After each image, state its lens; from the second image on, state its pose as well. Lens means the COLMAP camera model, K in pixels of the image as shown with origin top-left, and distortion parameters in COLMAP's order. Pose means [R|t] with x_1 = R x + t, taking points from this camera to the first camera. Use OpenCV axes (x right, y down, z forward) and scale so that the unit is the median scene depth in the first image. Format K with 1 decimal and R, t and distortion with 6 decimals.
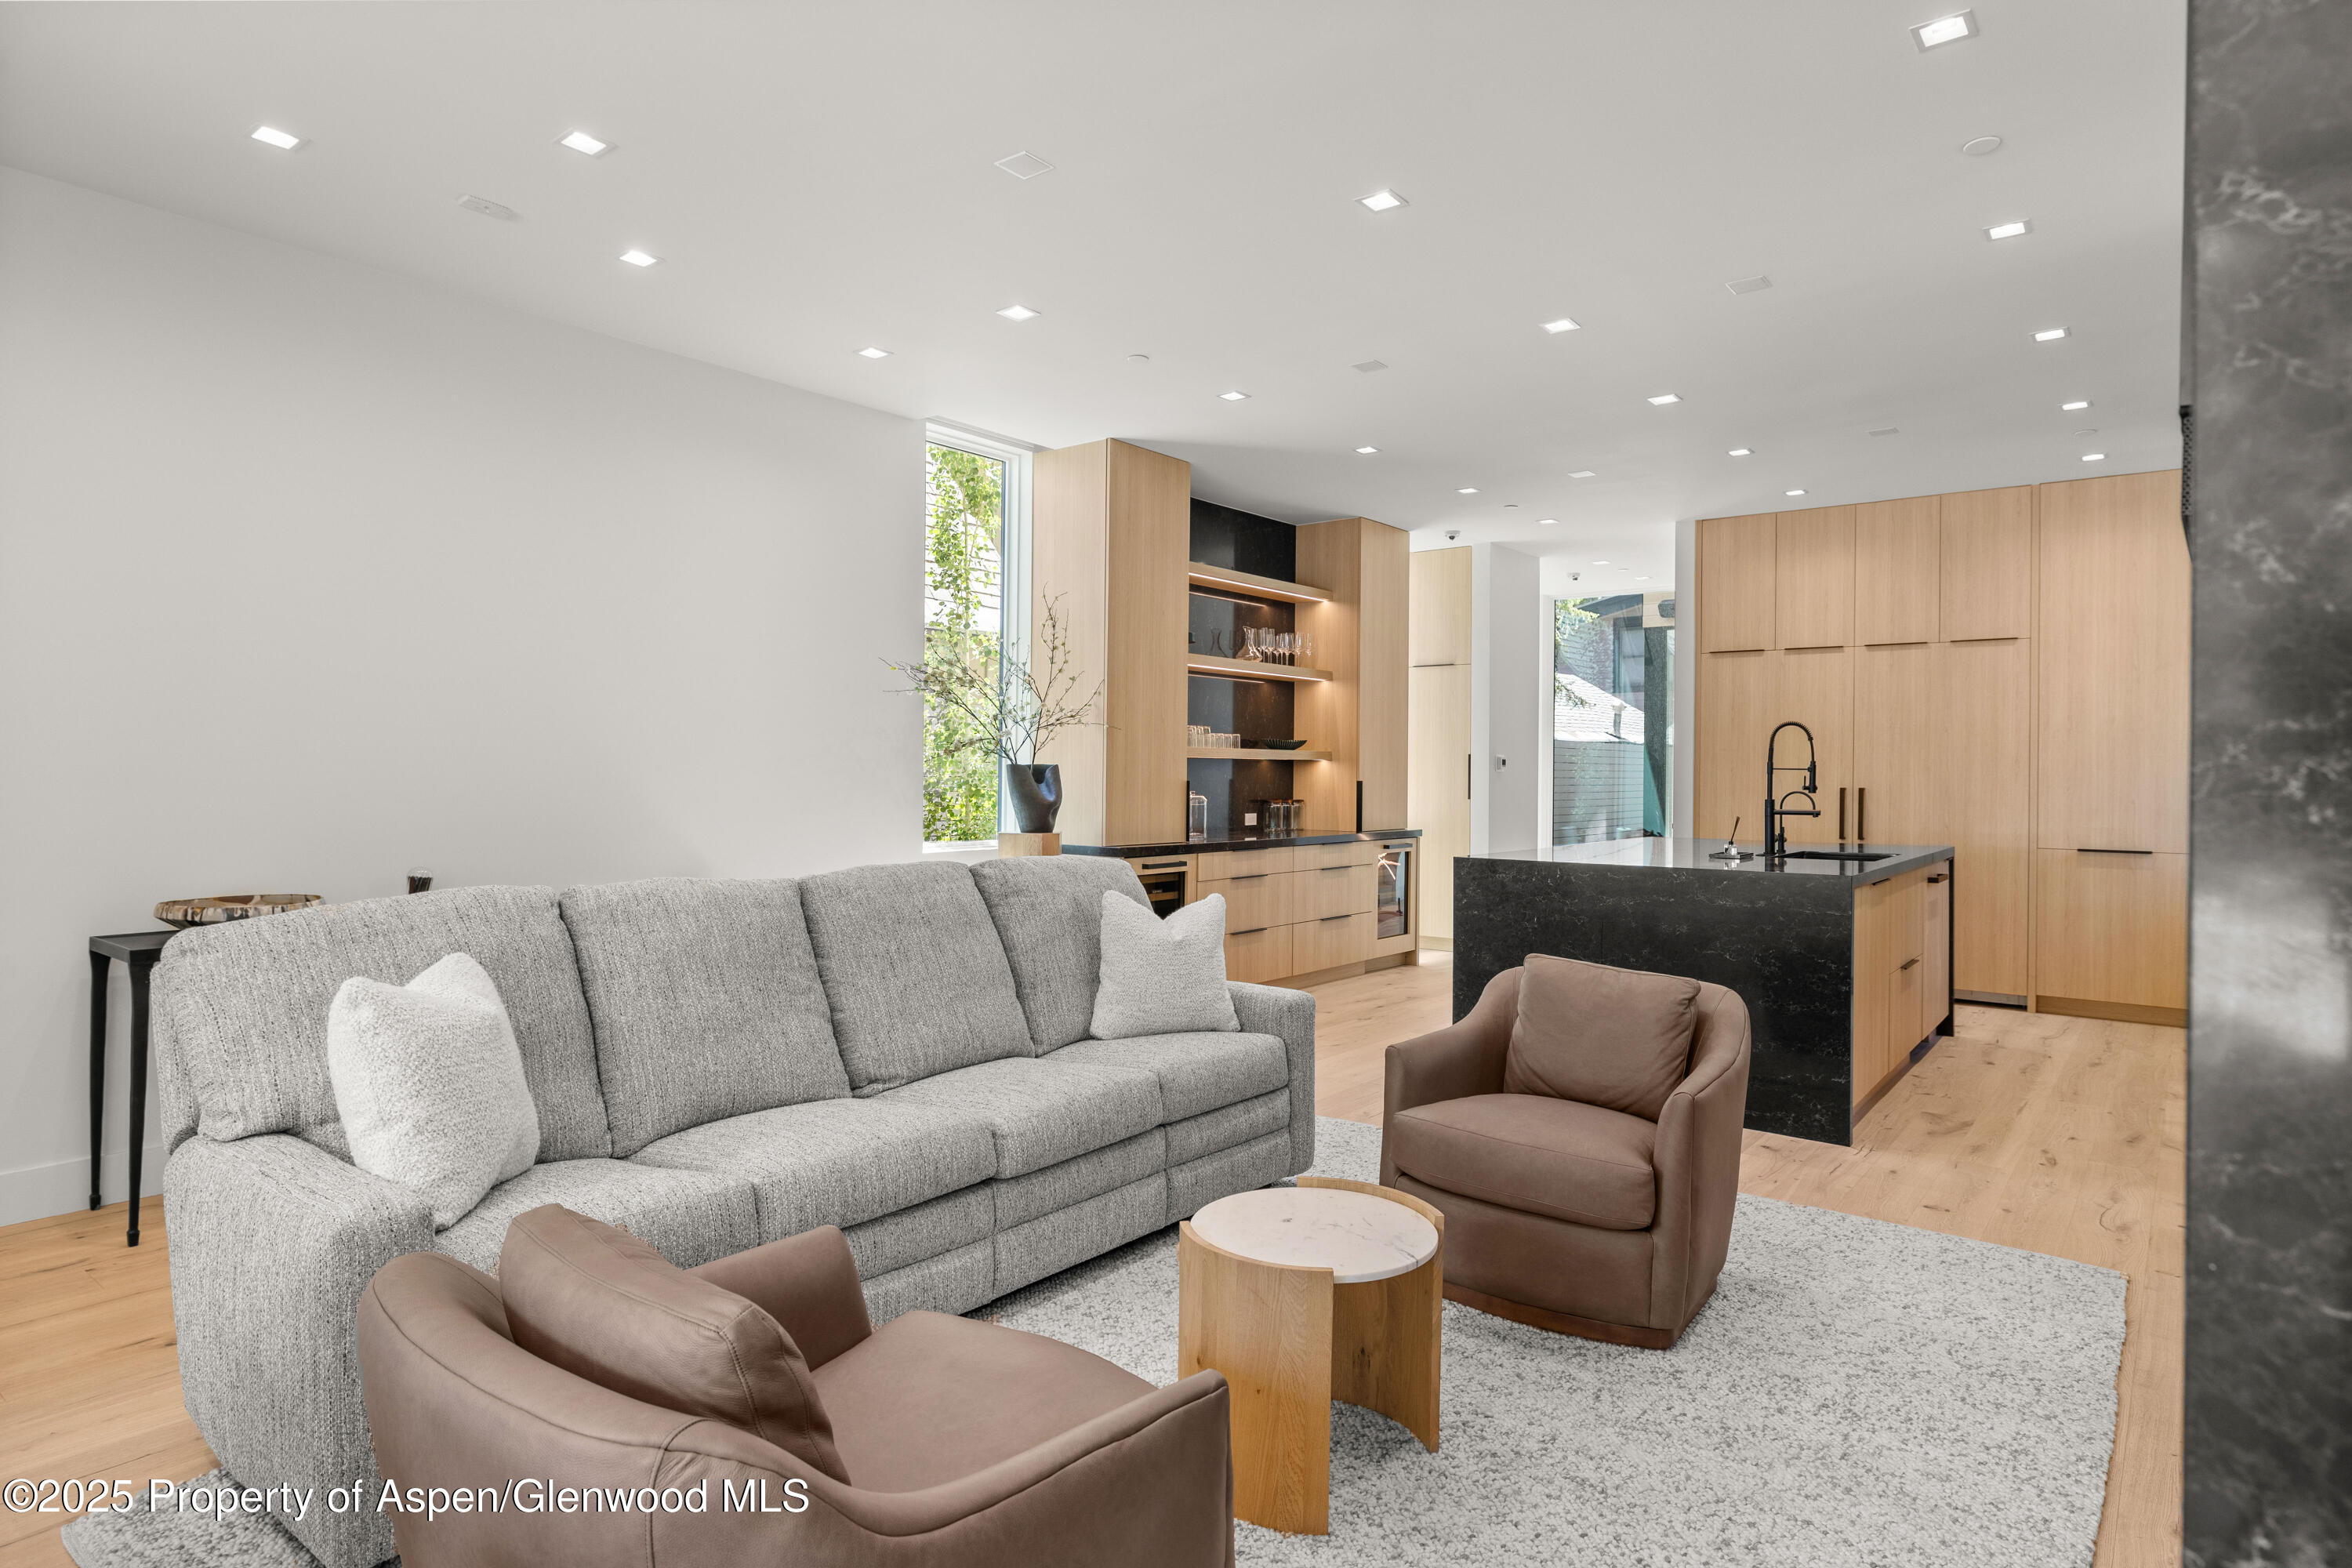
lens RADIAL K [[1304.0, 0, 1171.7], [0, 1304.0, 766.2], [0, 0, 1]] dist [-0.002424, -0.001353]
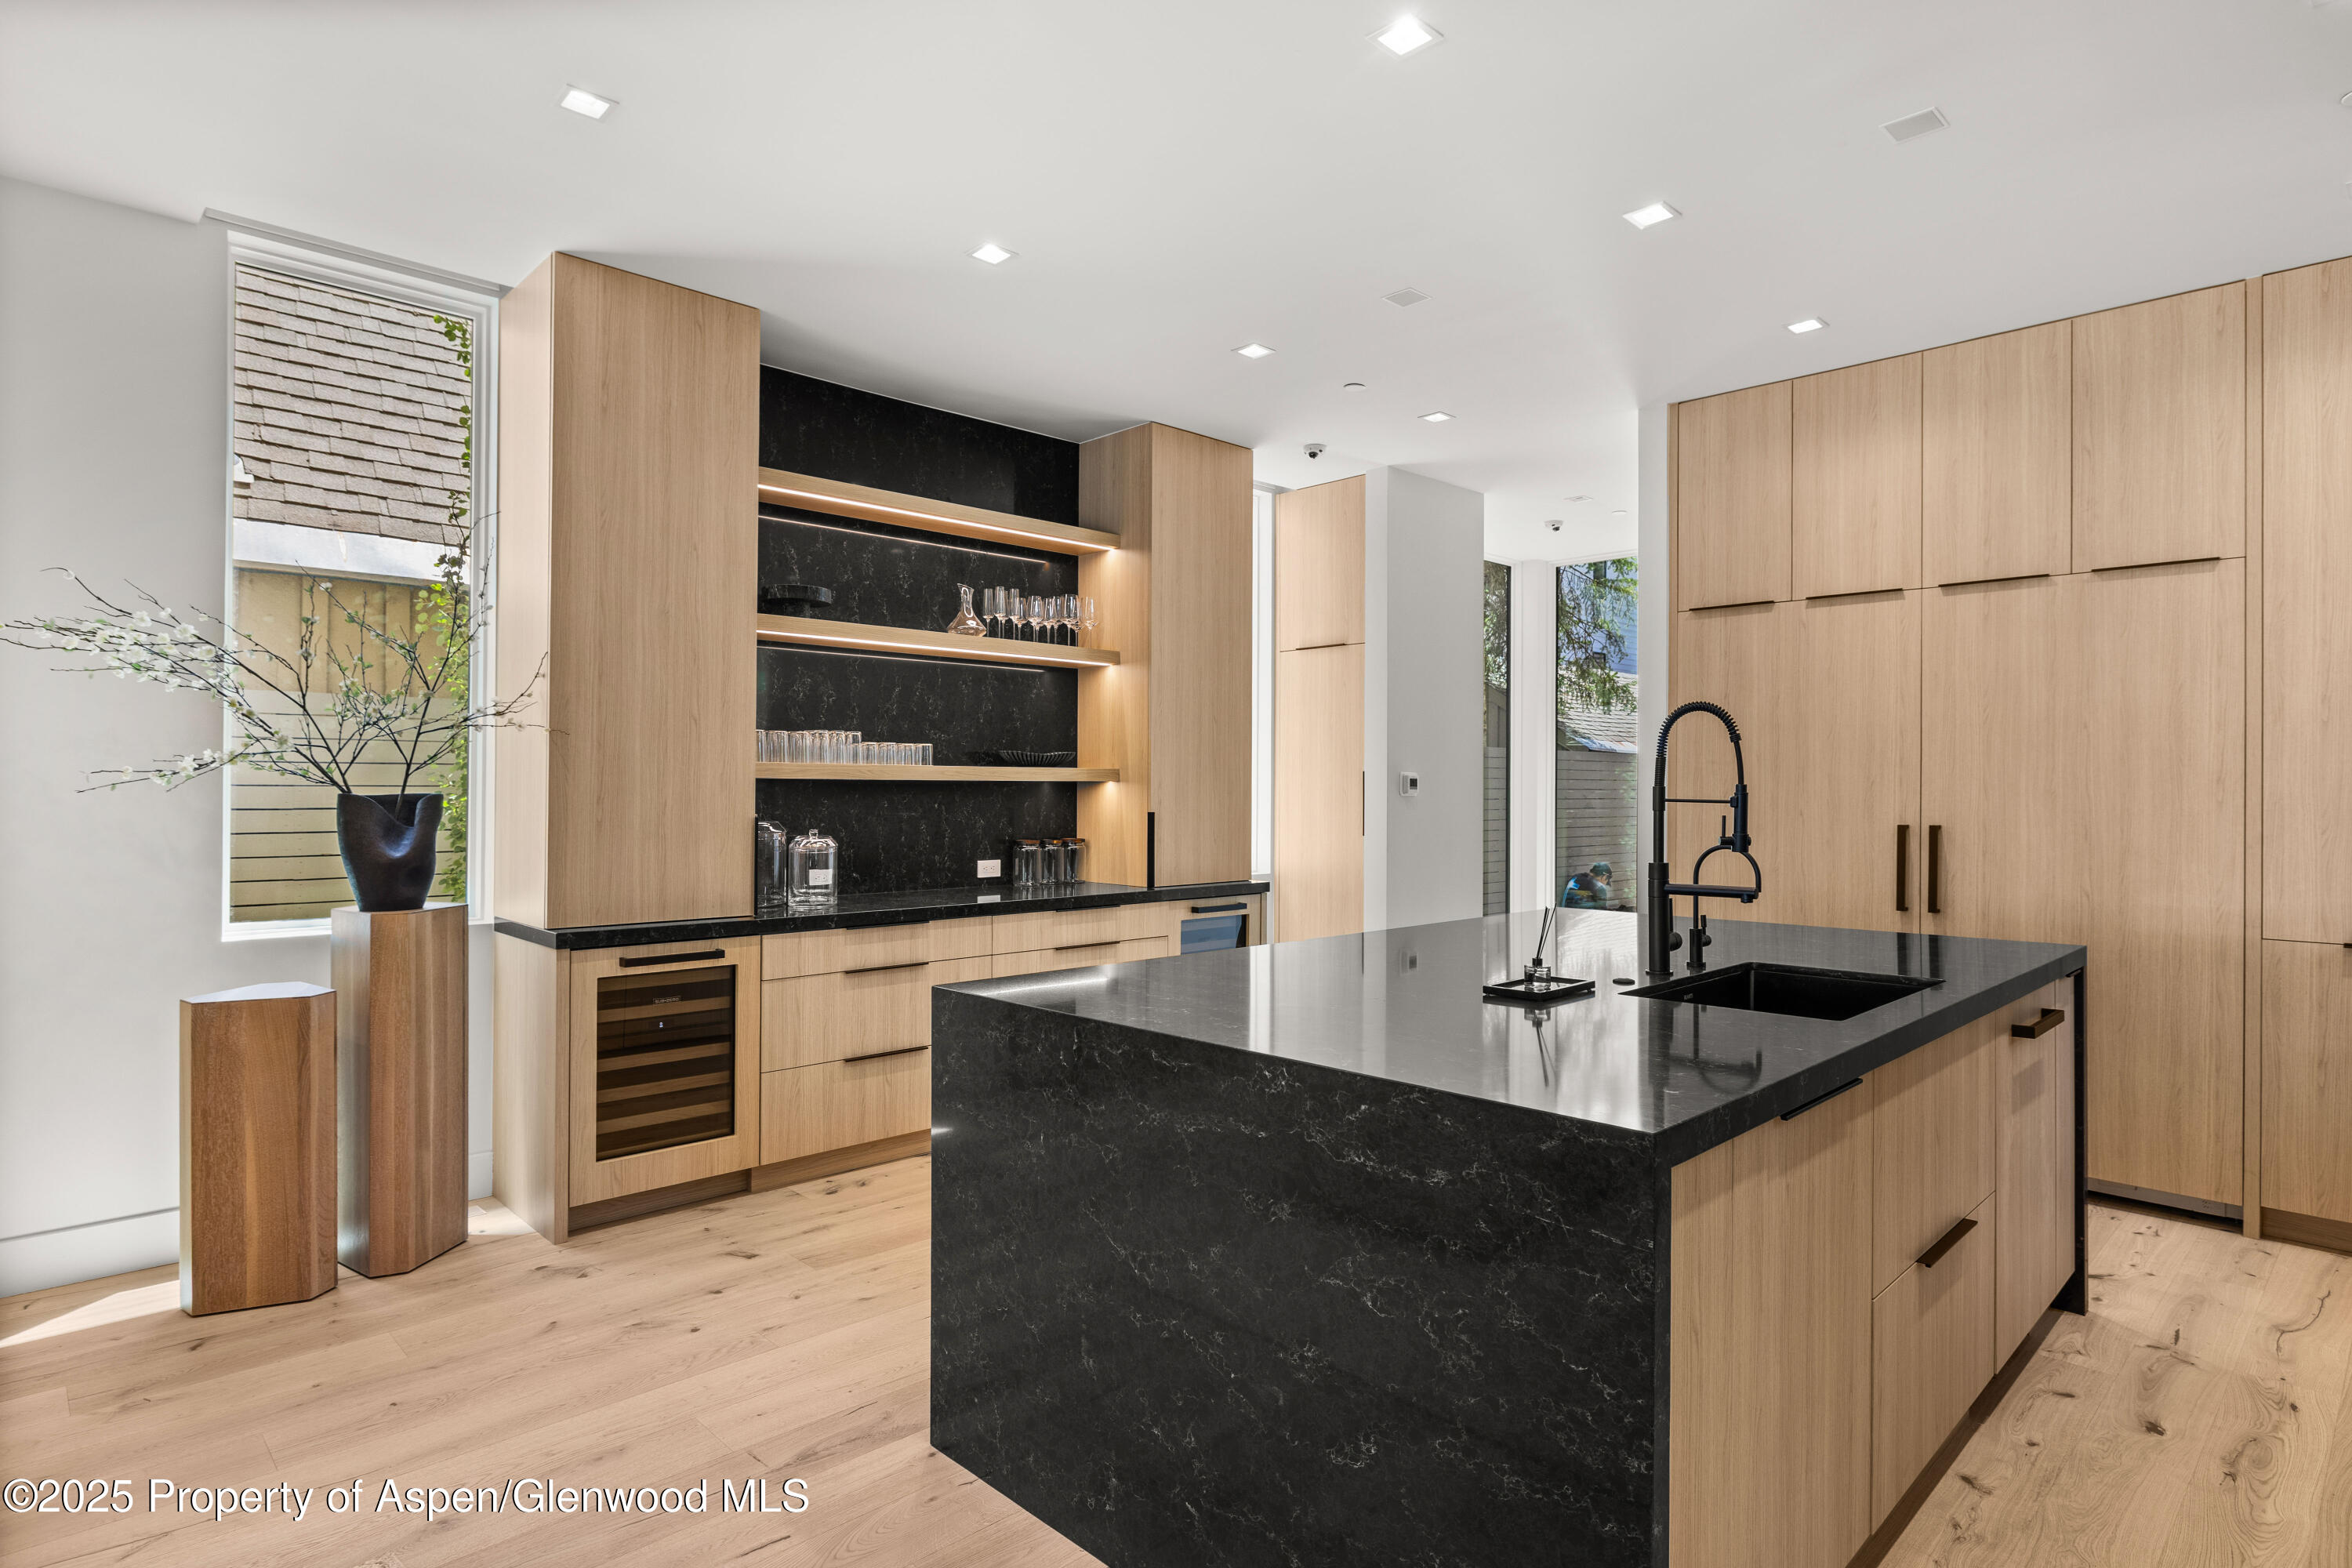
lens RADIAL K [[1249.3, 0, 1172.5], [0, 1249.3, 778.3], [0, 0, 1]] dist [-0.004319, -0.000179]
pose [[0.991367, -0.004414, -0.131040, 0.267729], [0.003923, 0.999984, -0.004007, -0.004025], [0.131055, 0.003459, 0.991369, 0.403049]]
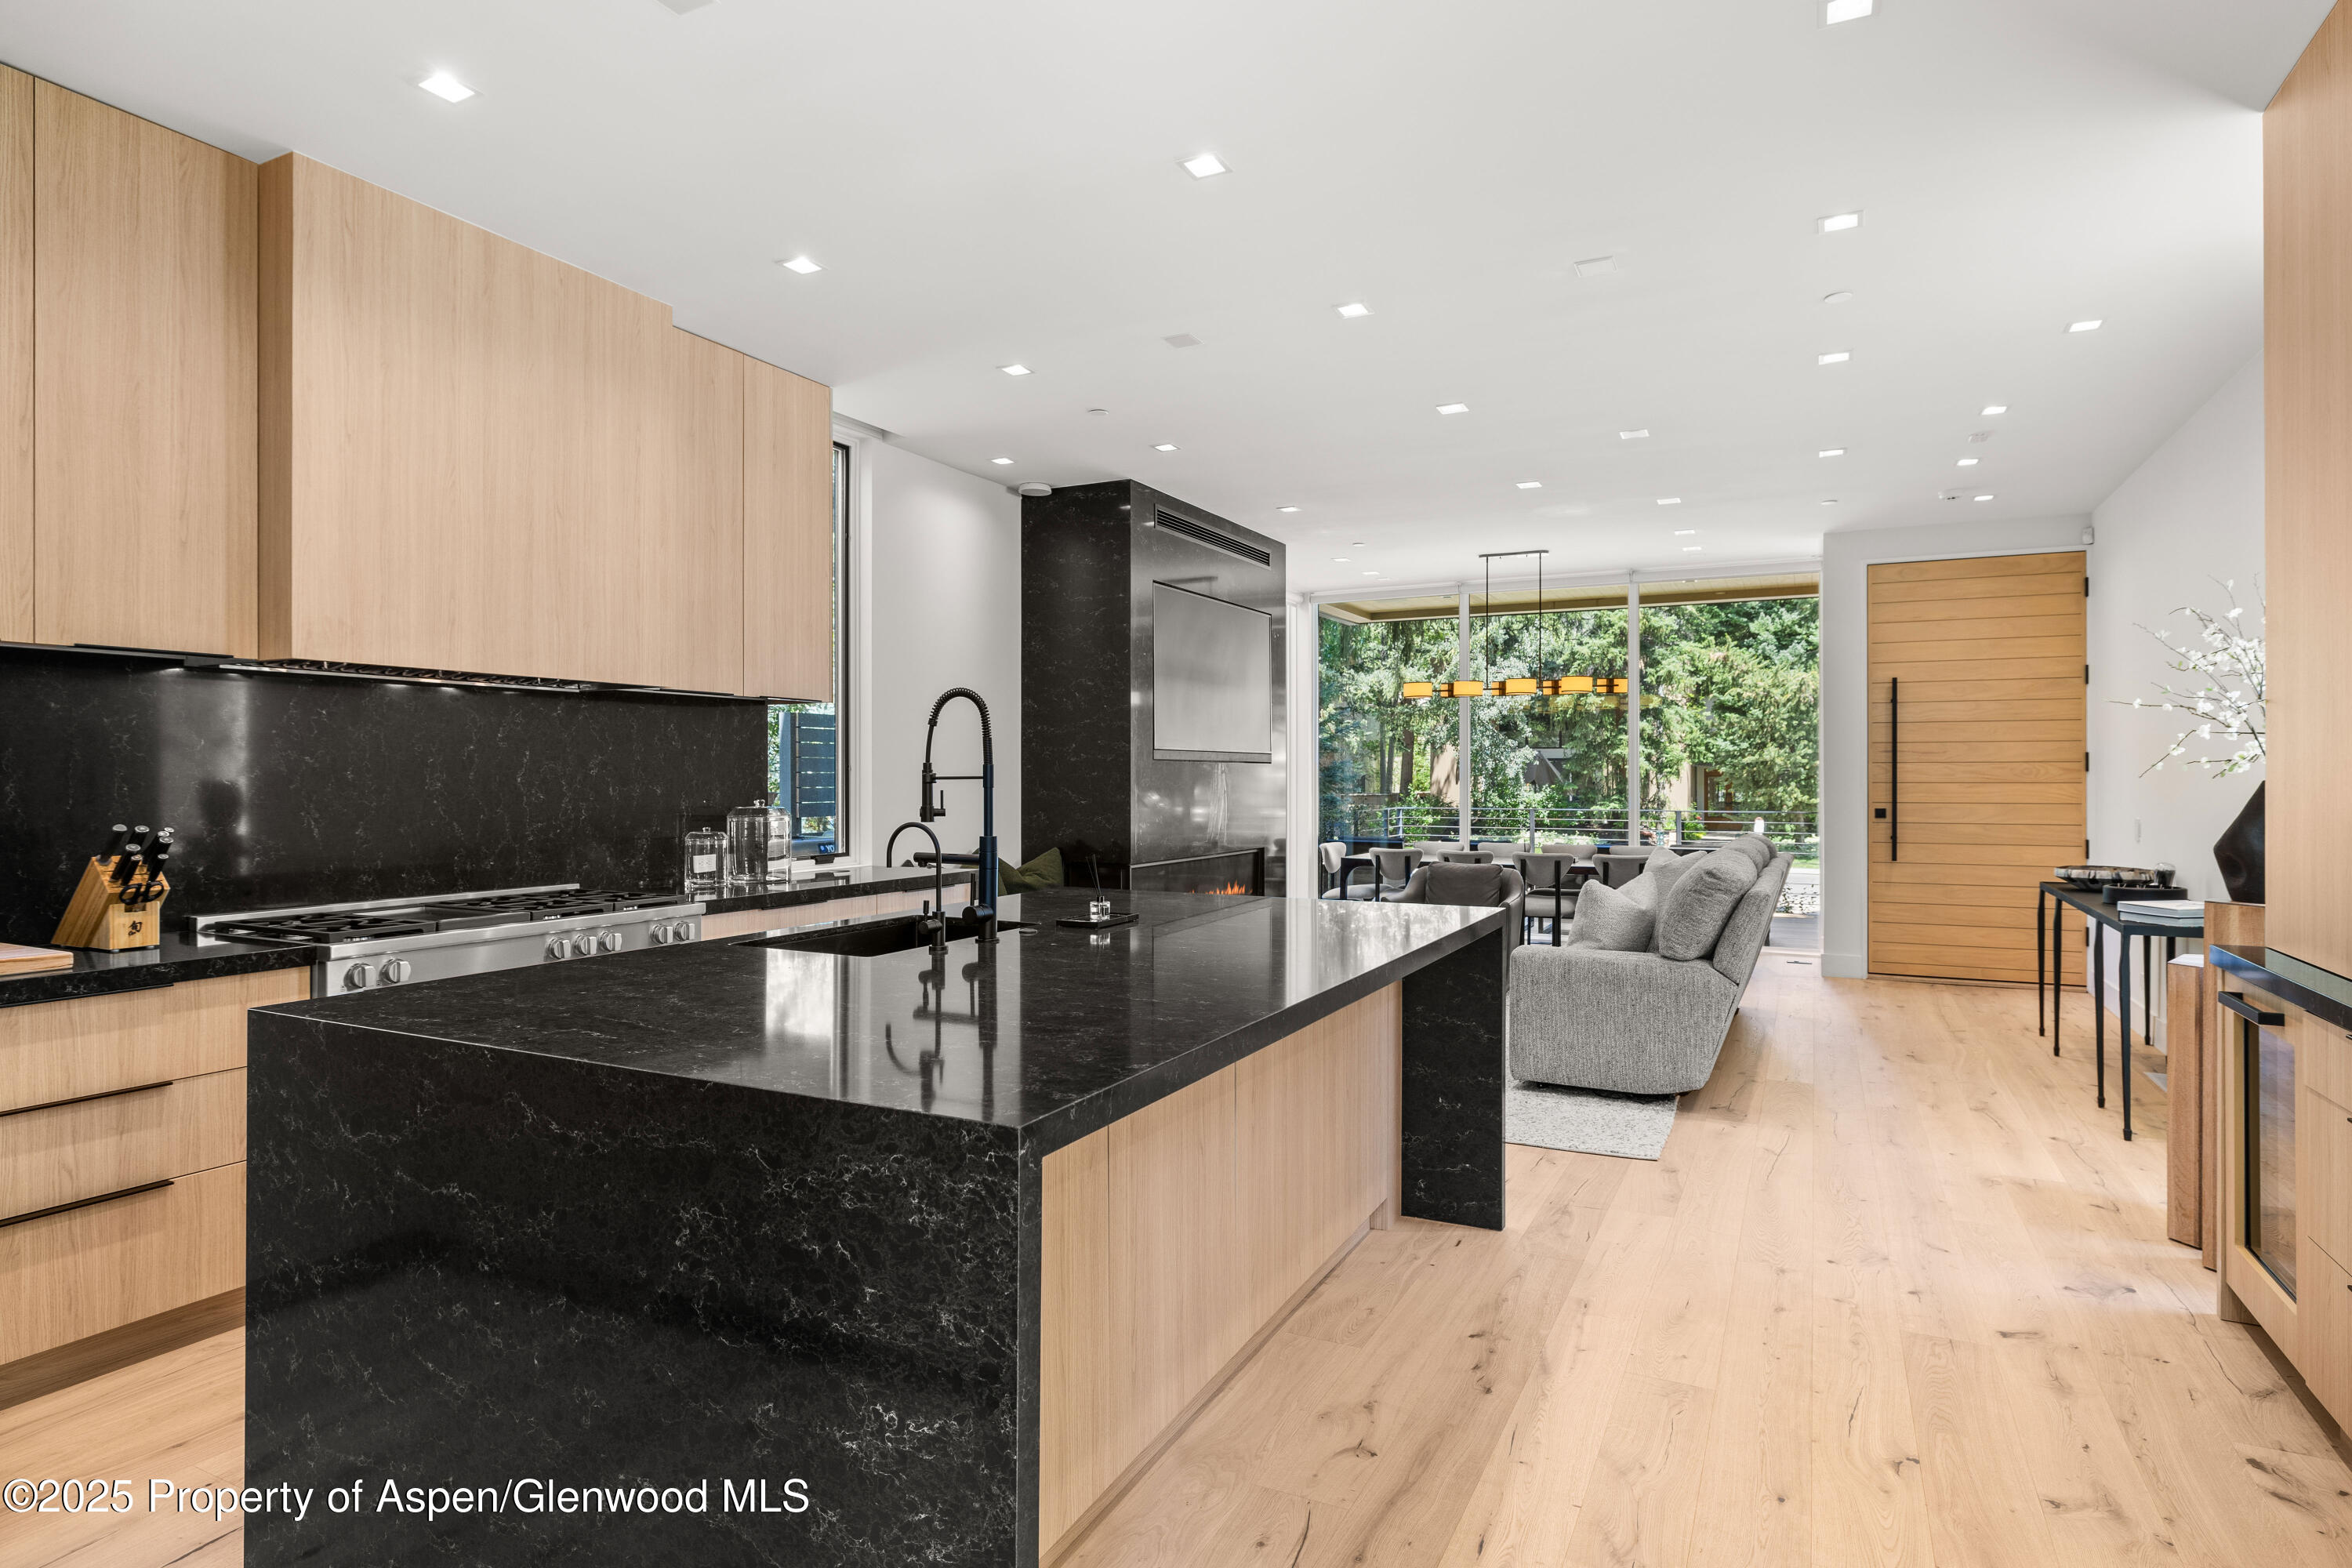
lens RADIAL K [[1249.3, 0, 1172.5], [0, 1249.3, 778.3], [0, 0, 1]] dist [-0.004319, -0.000179]
pose [[-0.981339, -0.008284, -0.192107, 0.381229], [-0.007401, 0.999958, -0.005313, 0.003532], [0.192143, -0.003792, -0.981360, 1.189047]]
